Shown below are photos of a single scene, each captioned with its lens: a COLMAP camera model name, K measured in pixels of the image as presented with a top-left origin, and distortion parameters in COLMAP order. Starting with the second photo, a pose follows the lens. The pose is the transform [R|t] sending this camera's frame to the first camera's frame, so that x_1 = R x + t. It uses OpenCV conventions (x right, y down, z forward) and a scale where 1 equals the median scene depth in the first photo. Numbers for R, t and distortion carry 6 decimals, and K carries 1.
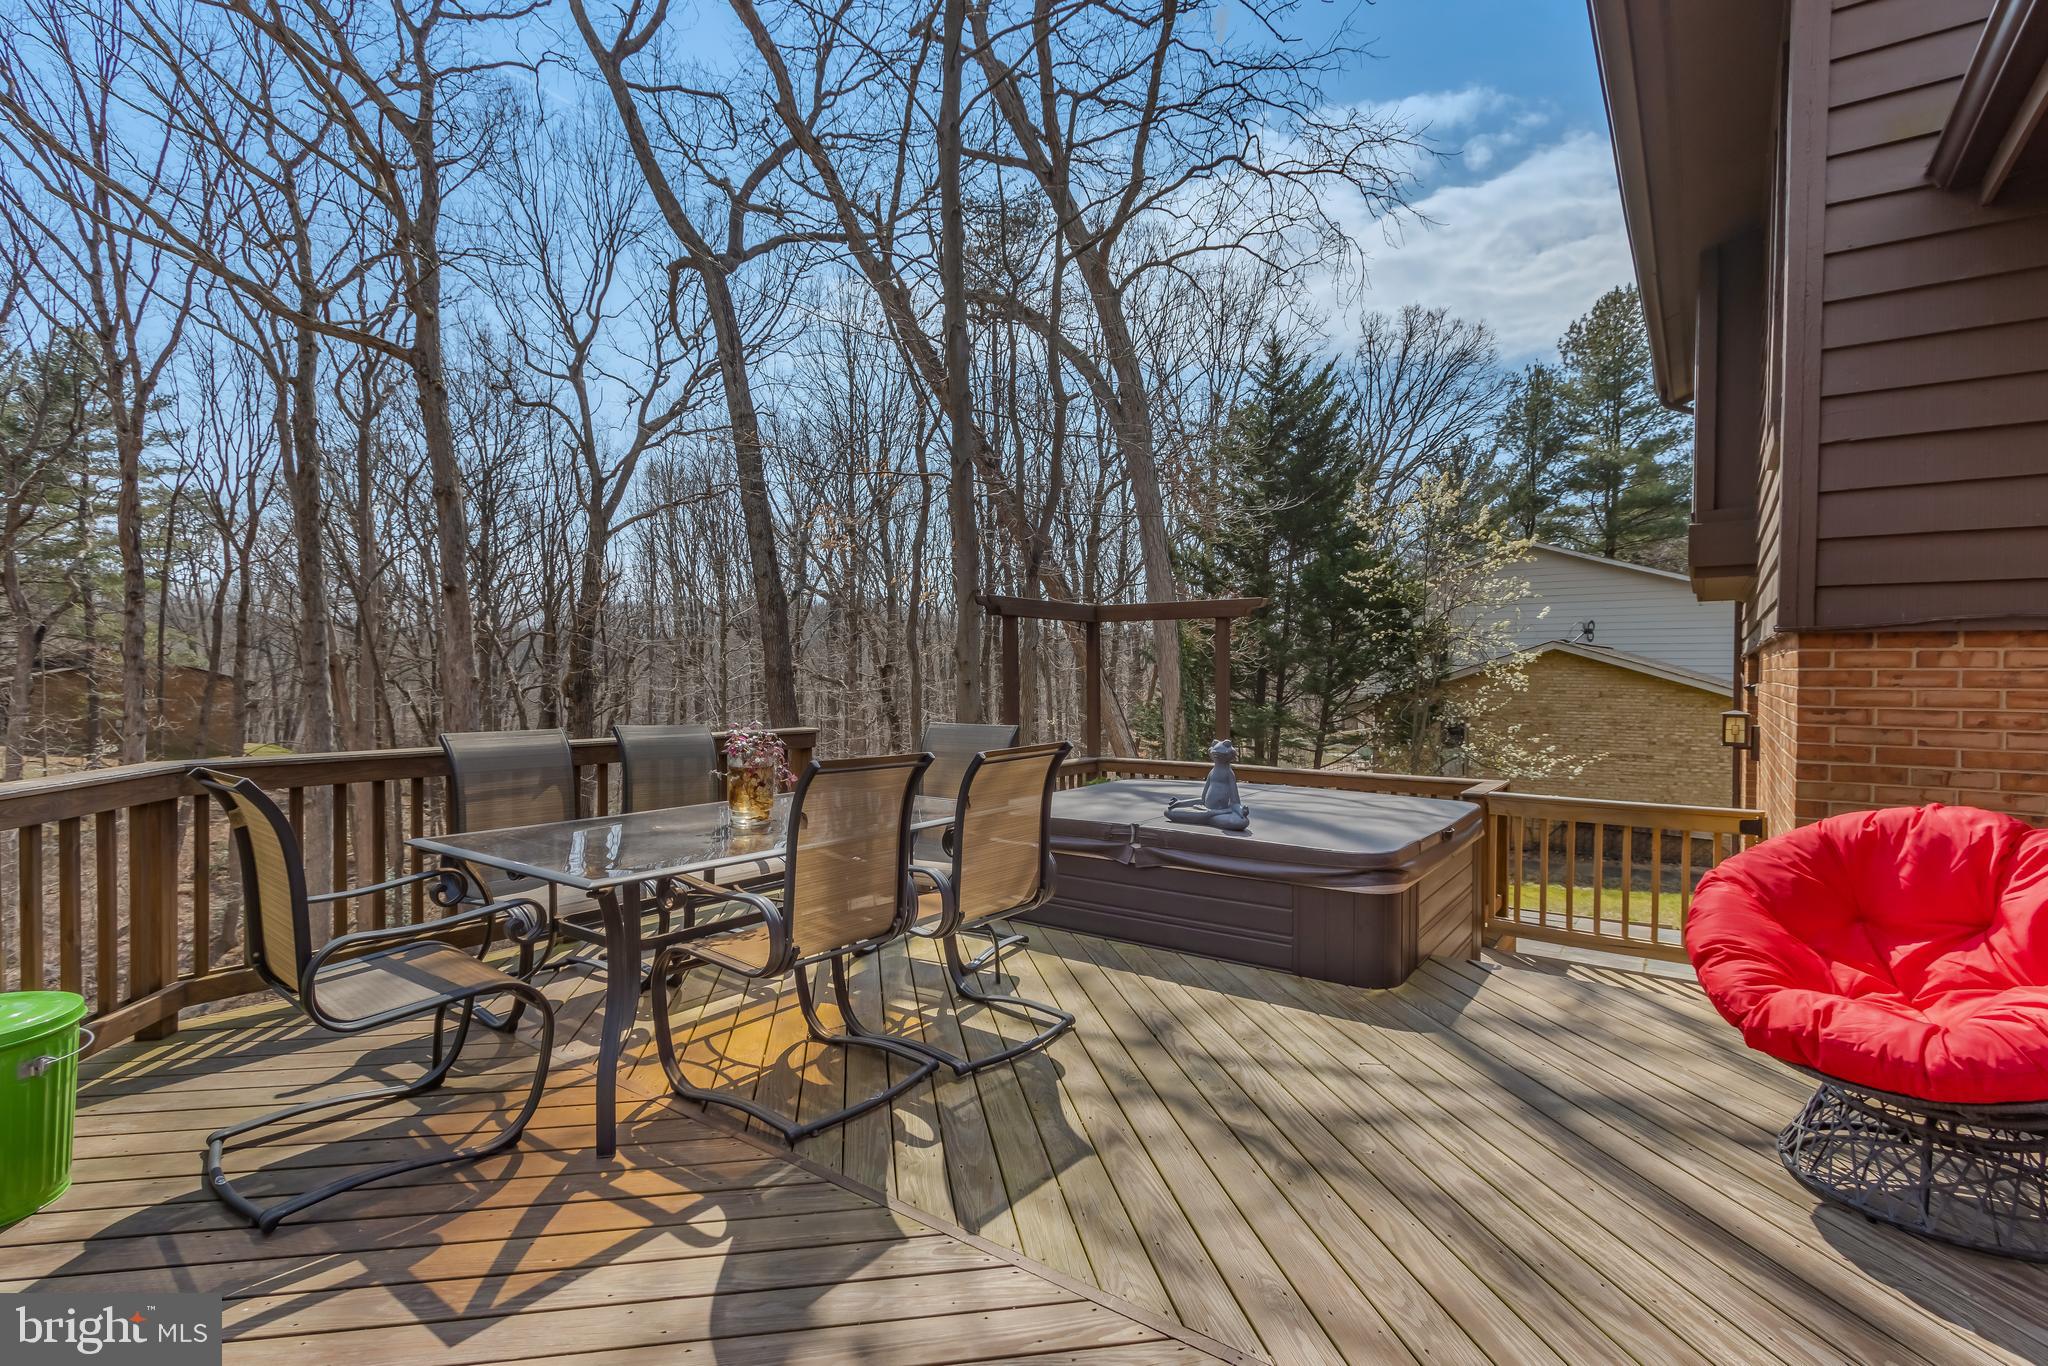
lens RADIAL K [[942.9, 0, 1017.5], [0, 942.9, 684.4], [0, 0, 1]] dist [-0.026118, -0.000146]
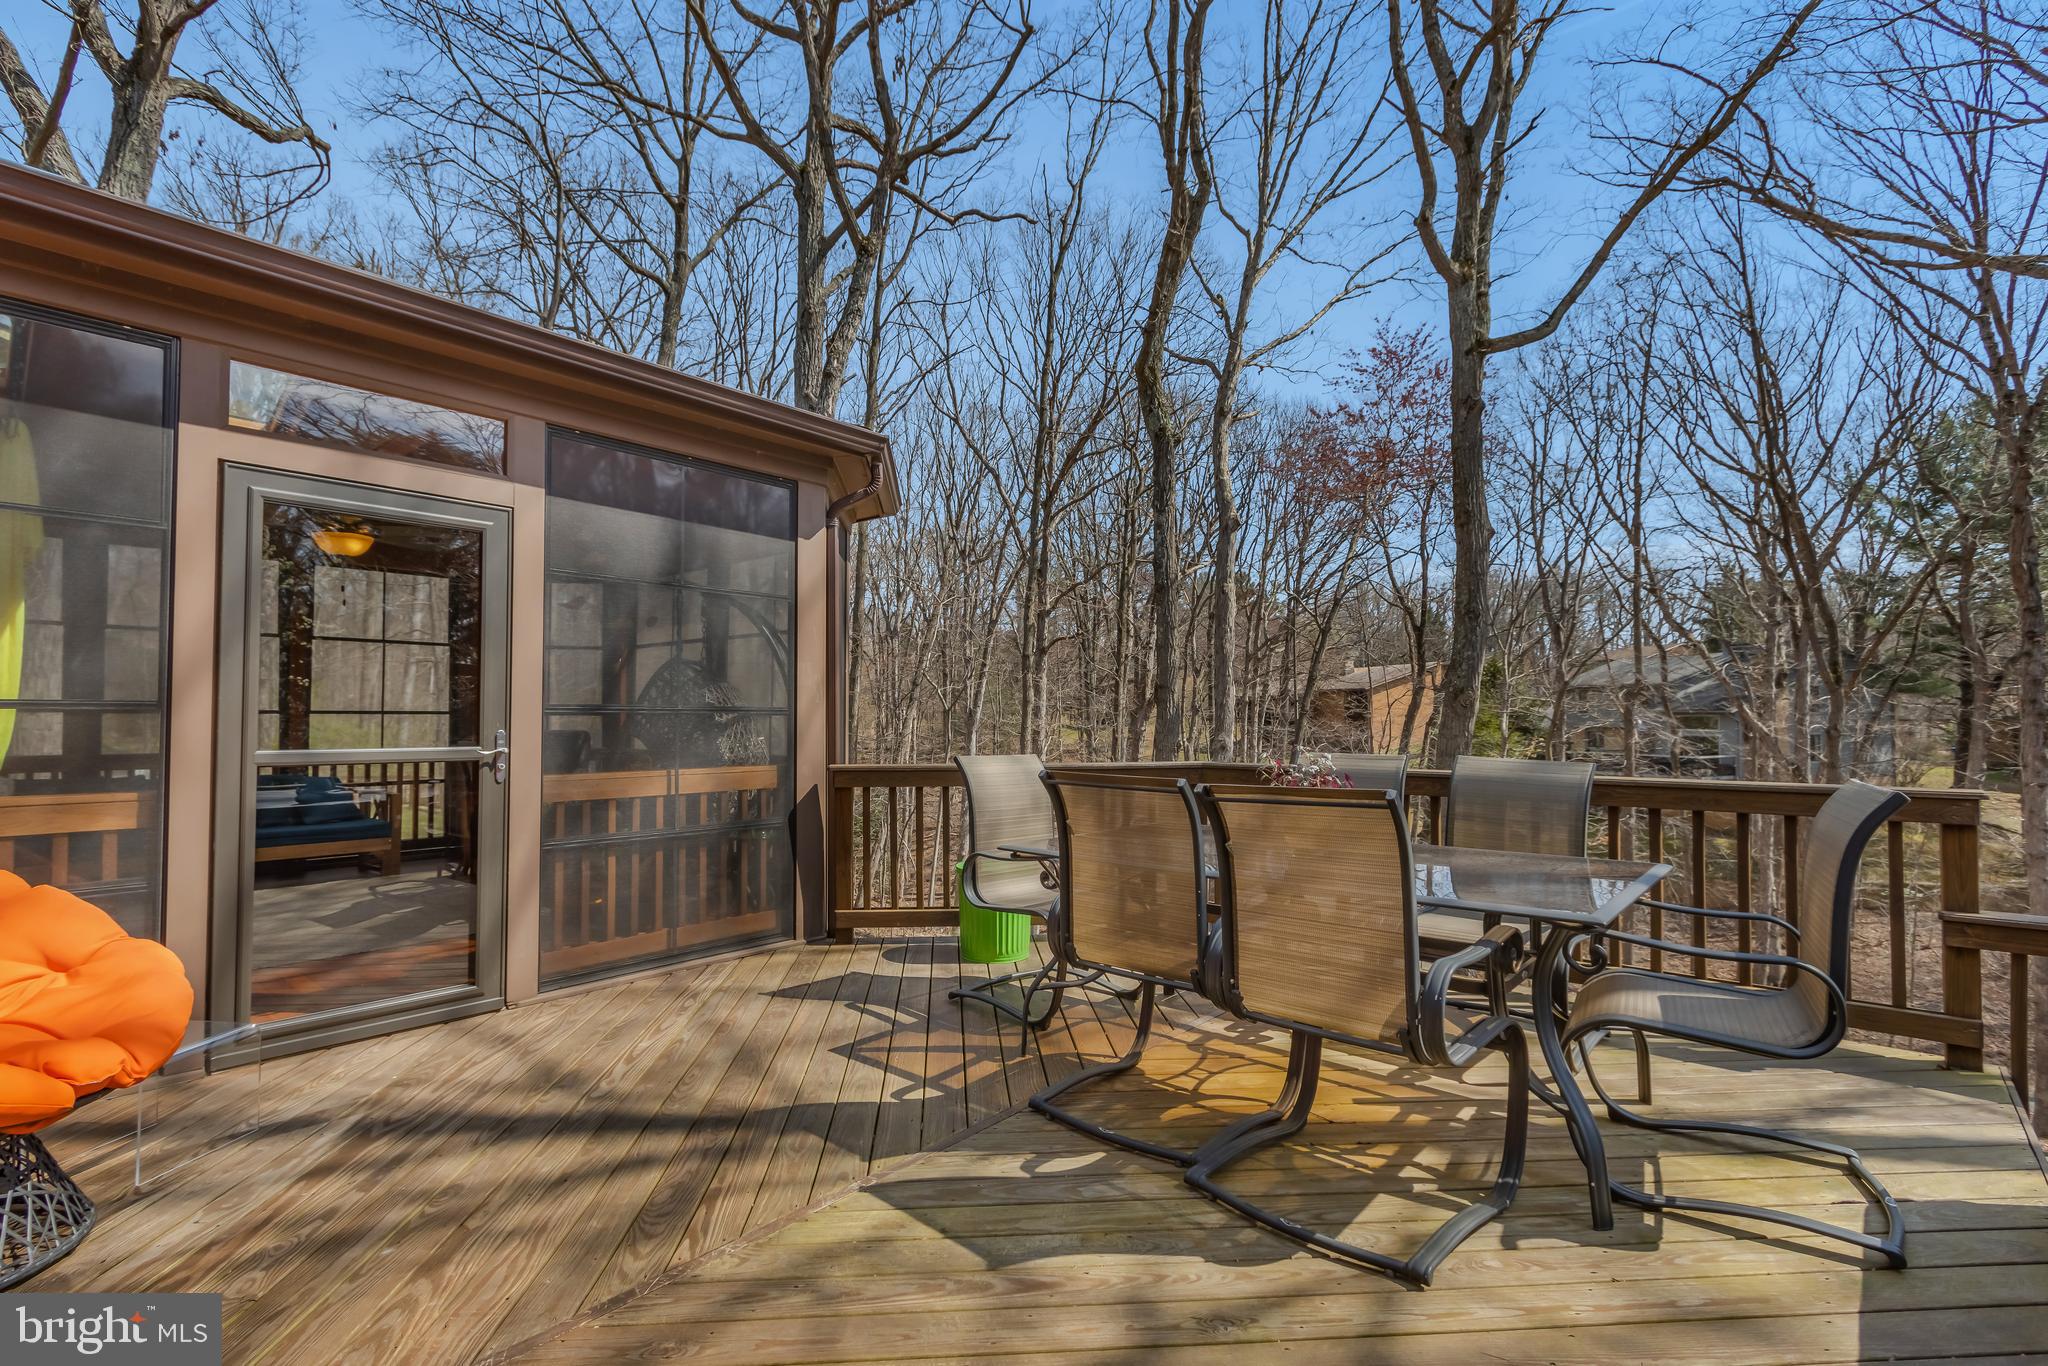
lens RADIAL K [[942.9, 0, 1017.5], [0, 942.9, 684.4], [0, 0, 1]] dist [-0.026118, -0.000146]
pose [[-0.083919, -0.034638, -0.995870, 0.832764], [-0.021561, 0.999225, -0.032938, 0.023908], [0.996239, 0.018707, -0.084601, 1.006332]]
